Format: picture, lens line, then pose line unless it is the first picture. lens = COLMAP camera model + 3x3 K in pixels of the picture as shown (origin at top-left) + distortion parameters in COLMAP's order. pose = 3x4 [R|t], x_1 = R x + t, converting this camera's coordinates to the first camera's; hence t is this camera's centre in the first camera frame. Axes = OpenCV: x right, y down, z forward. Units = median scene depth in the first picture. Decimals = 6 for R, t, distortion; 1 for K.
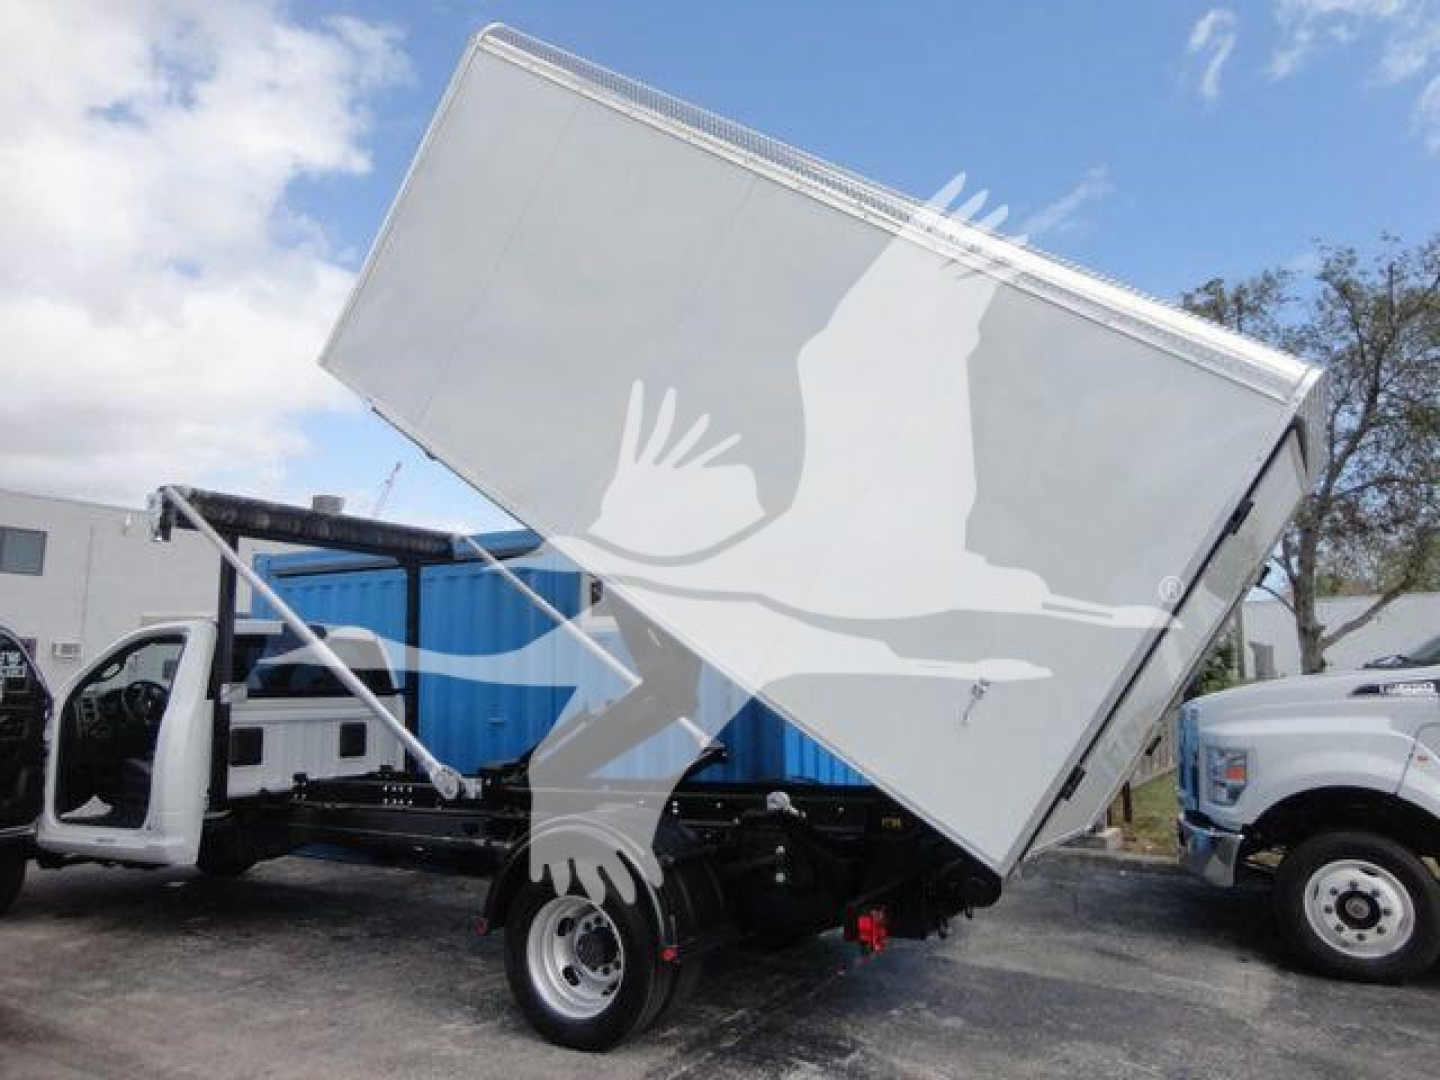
lens RADIAL K [[1060.7, 0, 717.5], [0, 1060.7, 545.0], [0, 0, 1]] dist [-0.017733, 0.003434]
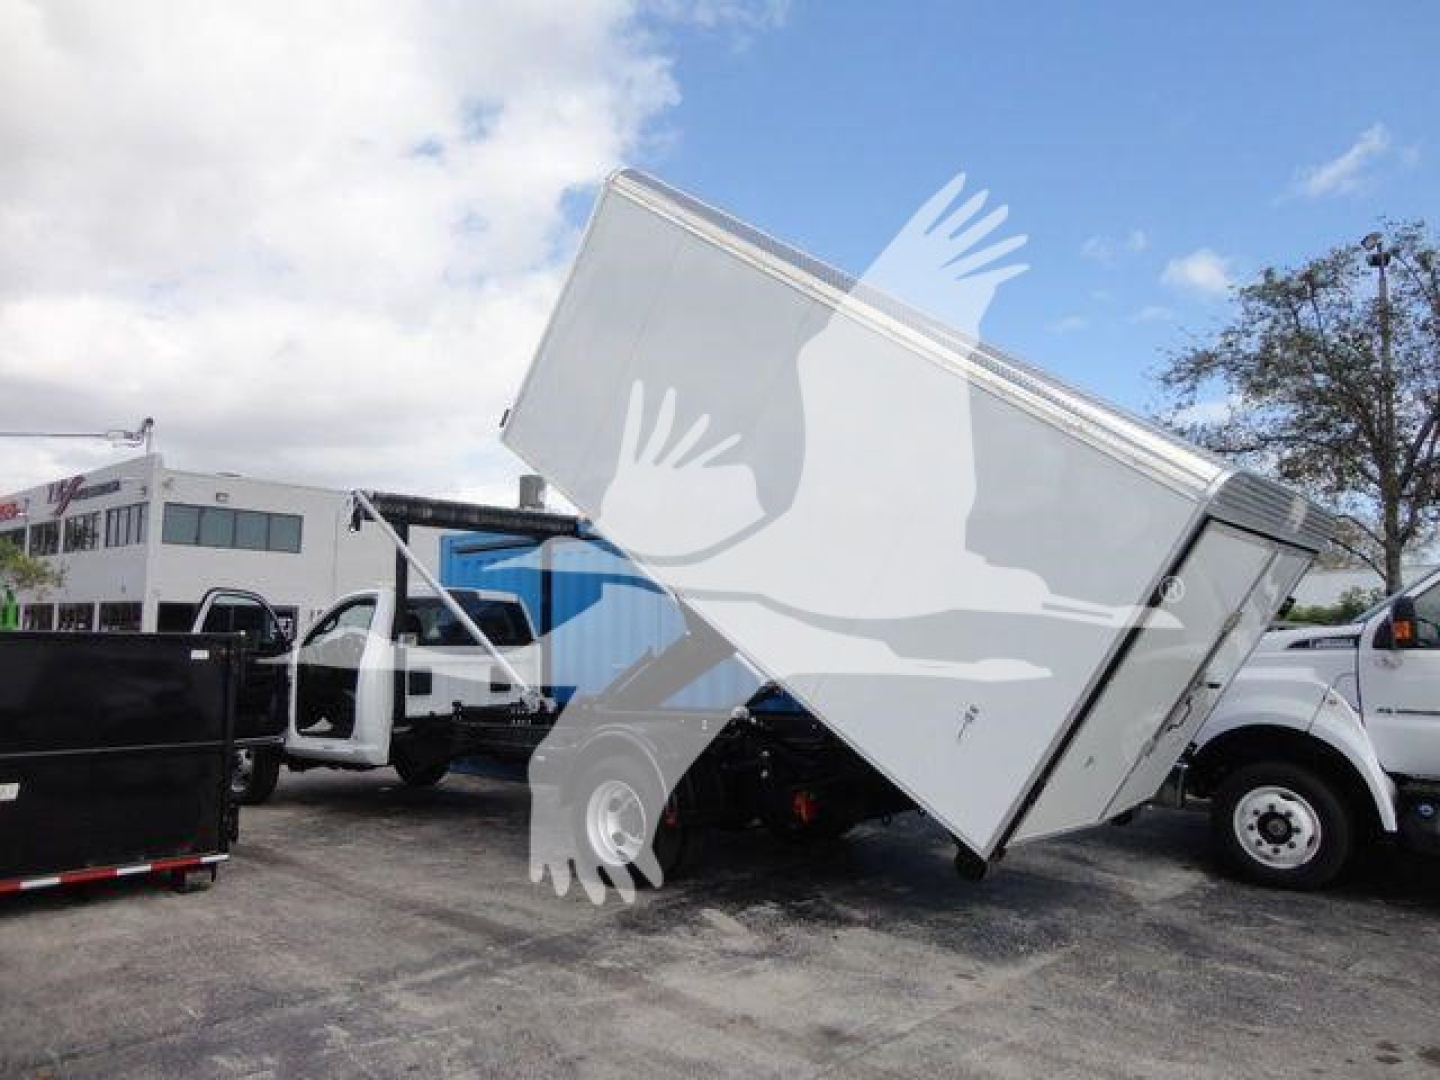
lens RADIAL K [[1117.0, 0, 717.9], [0, 1117.0, 565.8], [0, 0, 1]] dist [-0.031876, 0.003368]
pose [[0.975028, -0.007600, -0.221953, 0.266687], [0.018206, 0.998786, 0.045779, -0.015730], [0.221336, -0.048676, 0.973982, -0.324339]]
